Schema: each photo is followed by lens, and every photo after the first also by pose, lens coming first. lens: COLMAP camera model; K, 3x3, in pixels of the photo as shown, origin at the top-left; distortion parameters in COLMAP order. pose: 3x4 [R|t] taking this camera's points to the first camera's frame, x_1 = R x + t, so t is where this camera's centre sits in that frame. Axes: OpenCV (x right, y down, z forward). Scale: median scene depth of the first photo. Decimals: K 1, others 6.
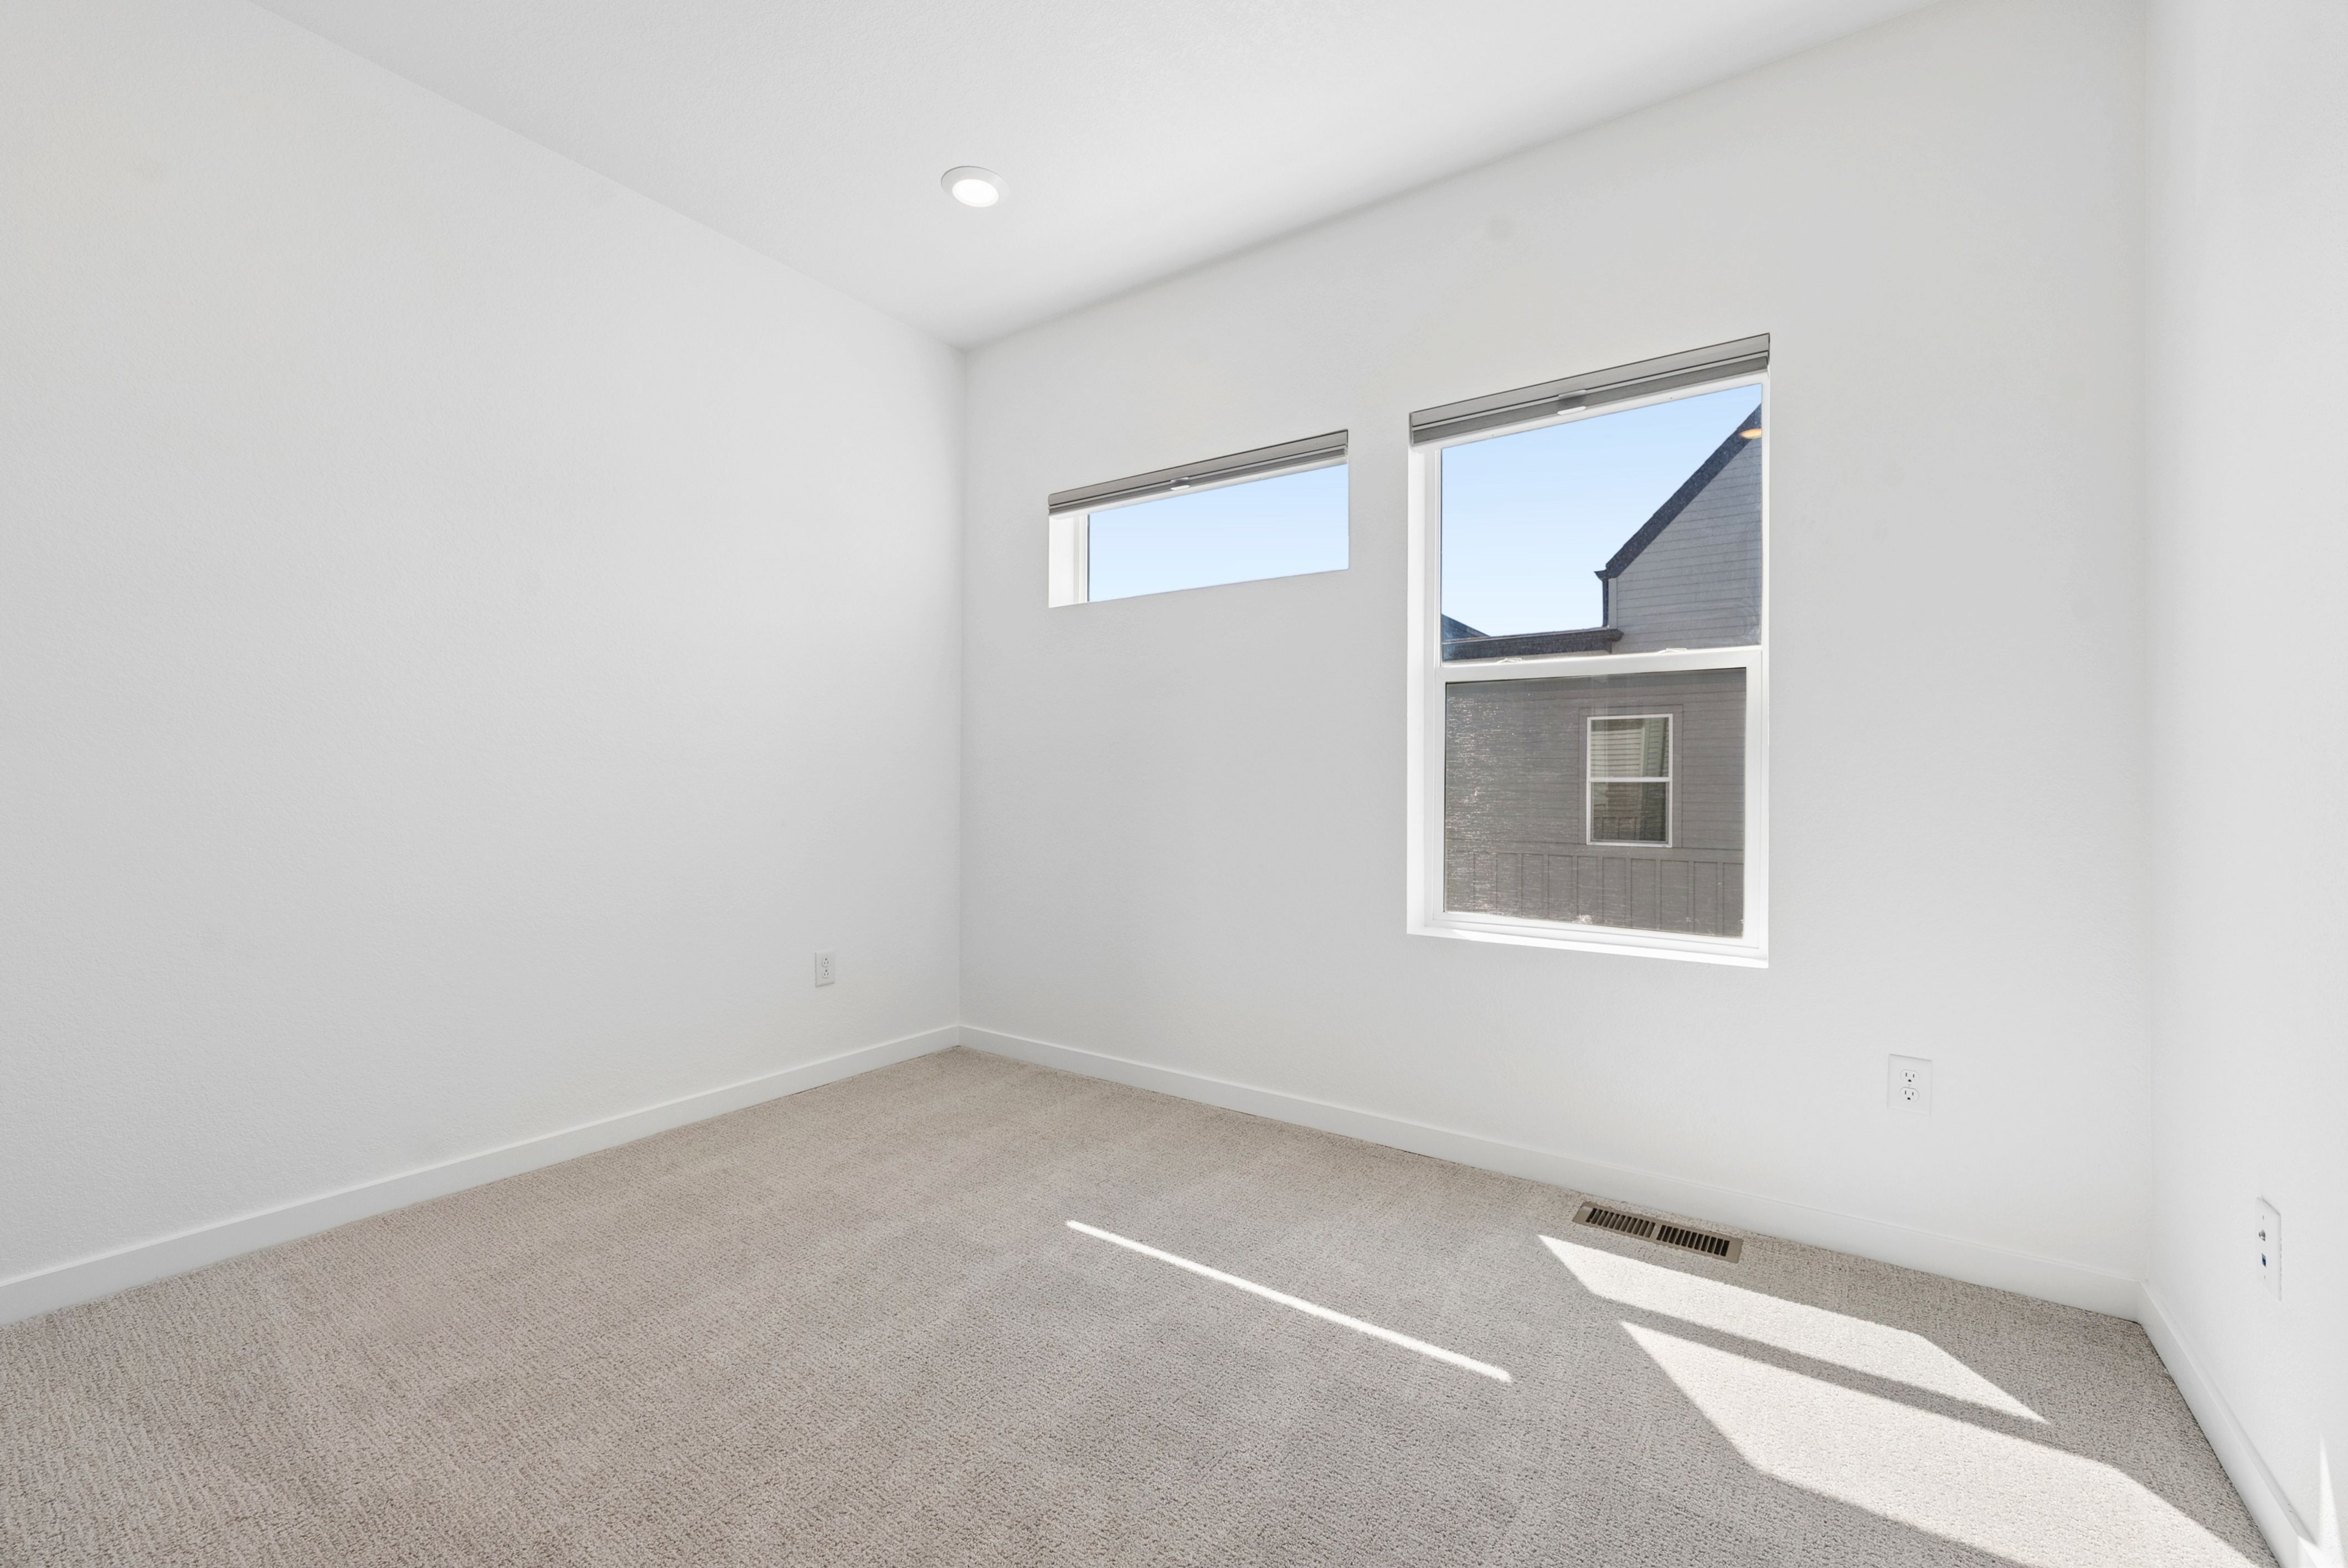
lens RADIAL K [[934.4, 0, 1175.0], [0, 934.4, 767.6], [0, 0, 1]] dist [0.000576, -0.000264]
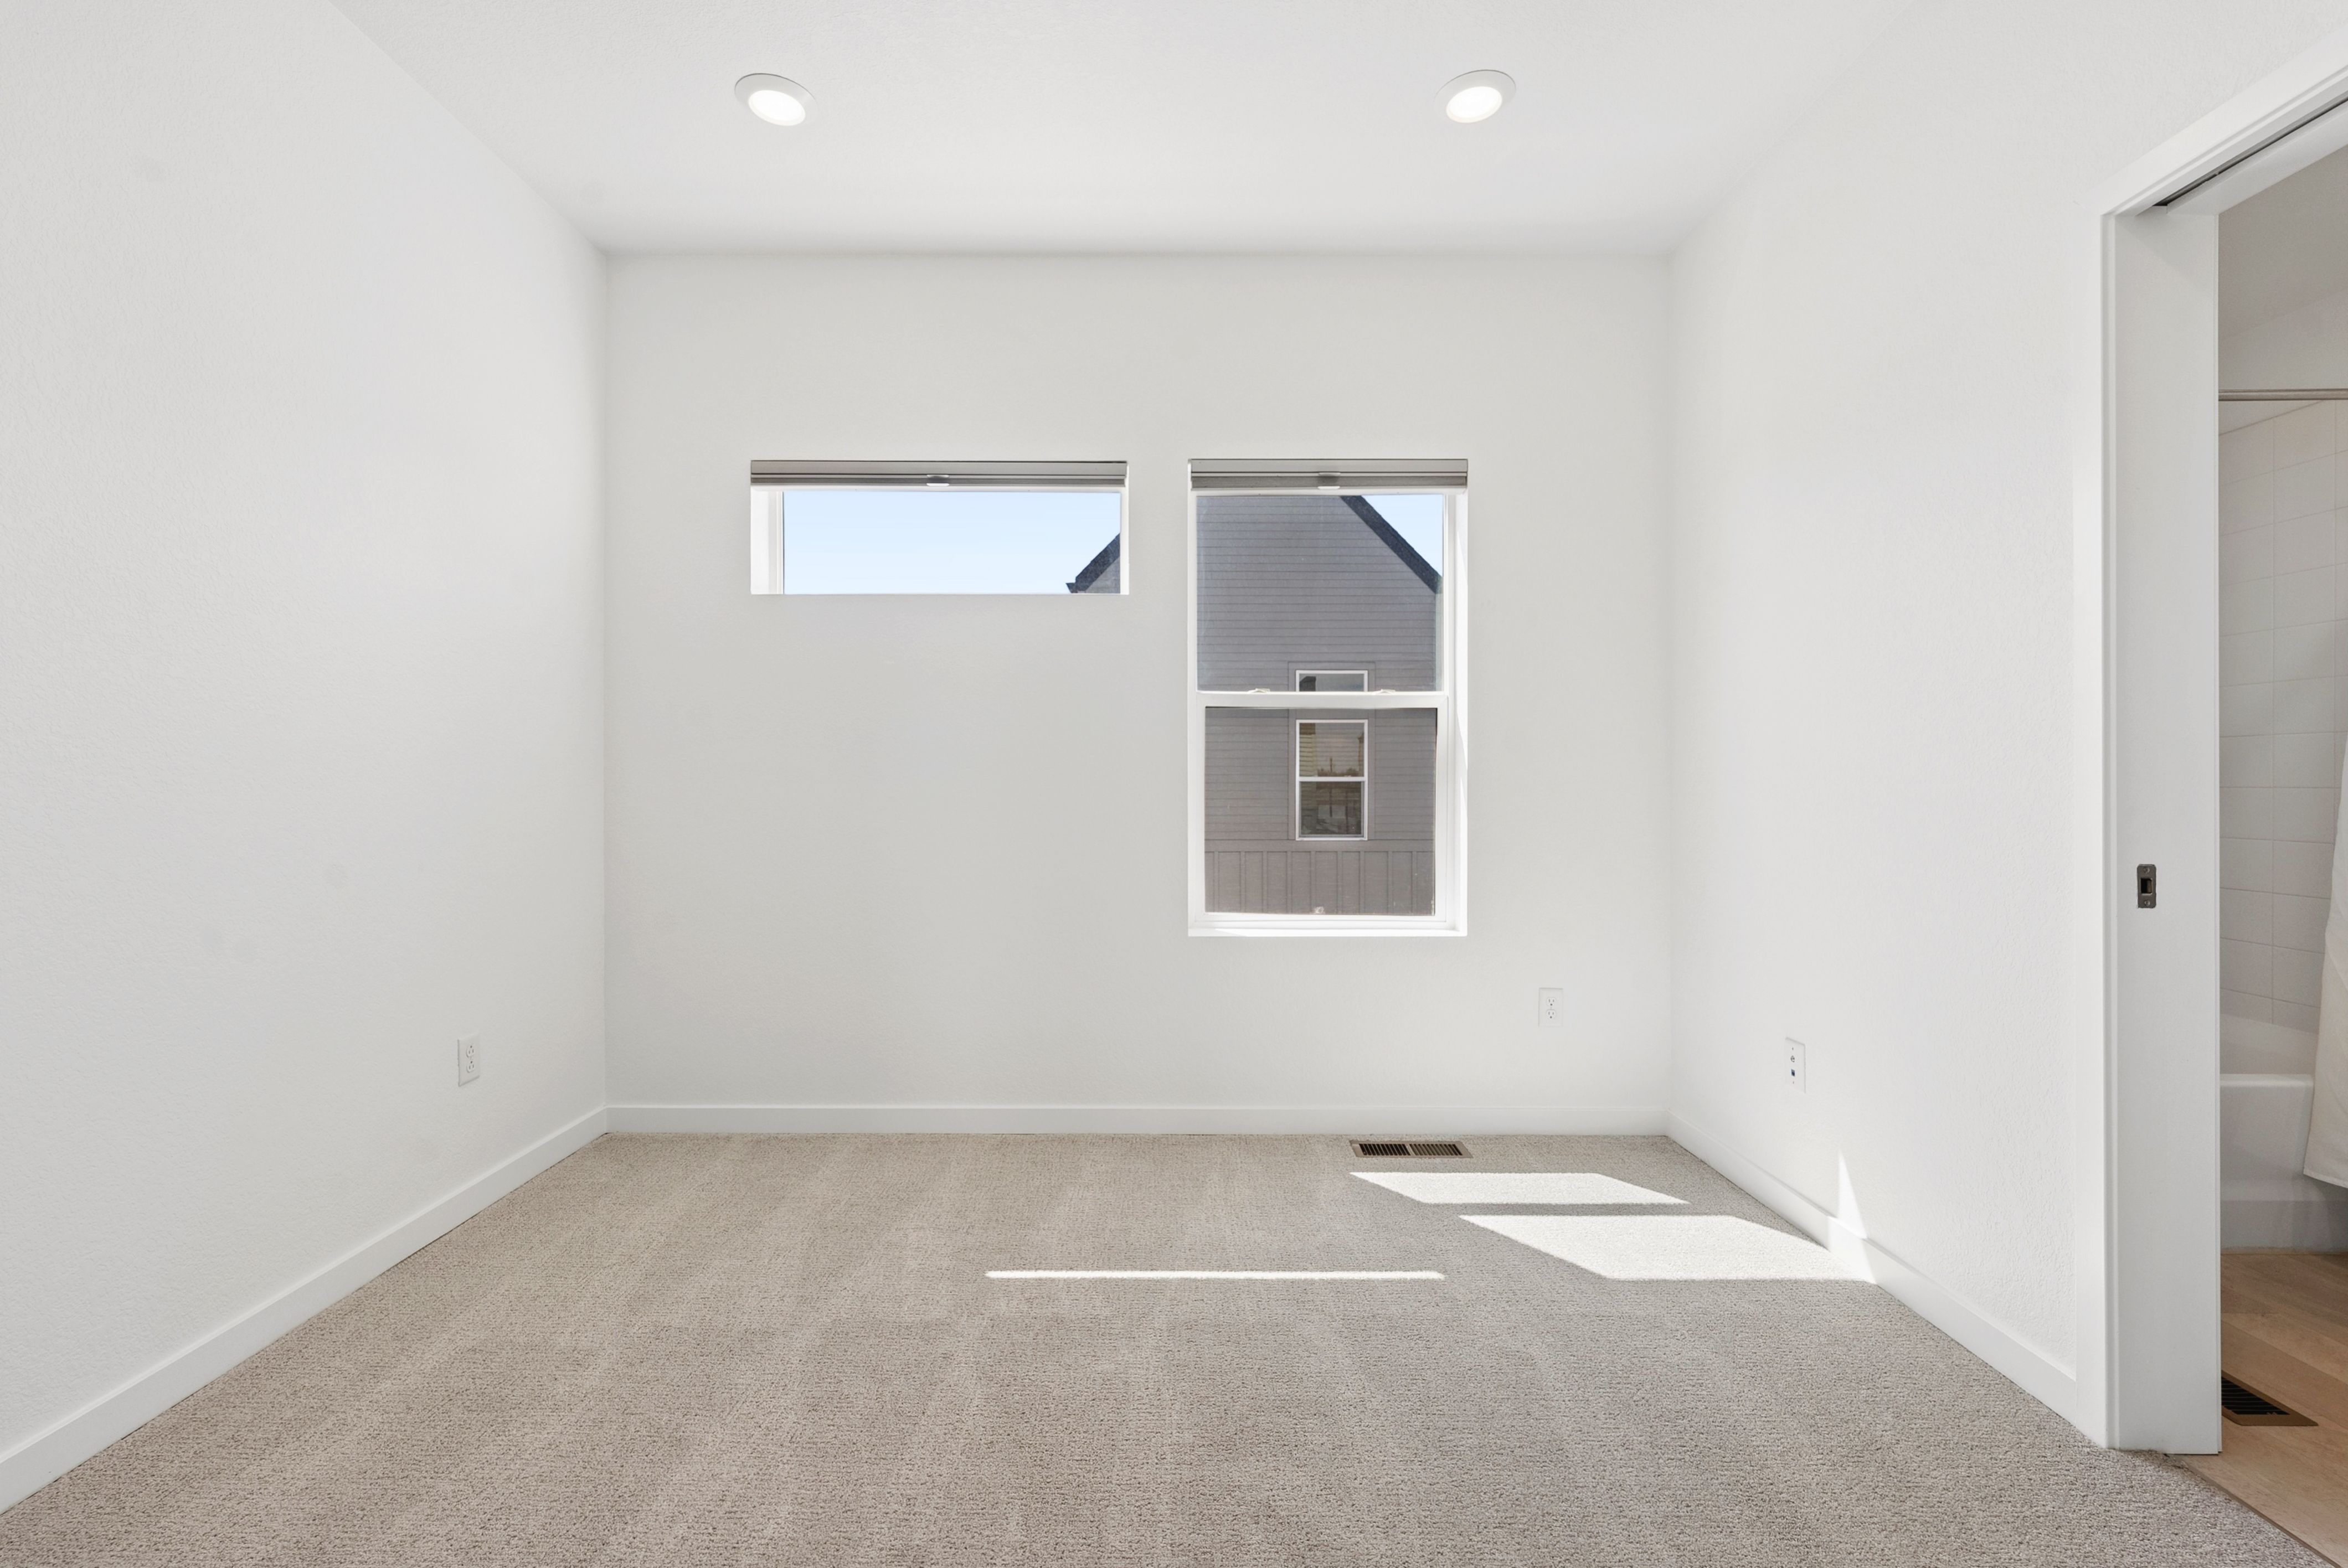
lens RADIAL K [[971.1, 0, 1180.7], [0, 971.1, 774.7], [0, 0, 1]] dist [0.000601, -0.000458]
pose [[0.830600, -0.001843, 0.556867, -0.452012], [-0.004348, 0.999943, 0.009796, -0.026706], [-0.556853, -0.010558, 0.830544, 0.071775]]
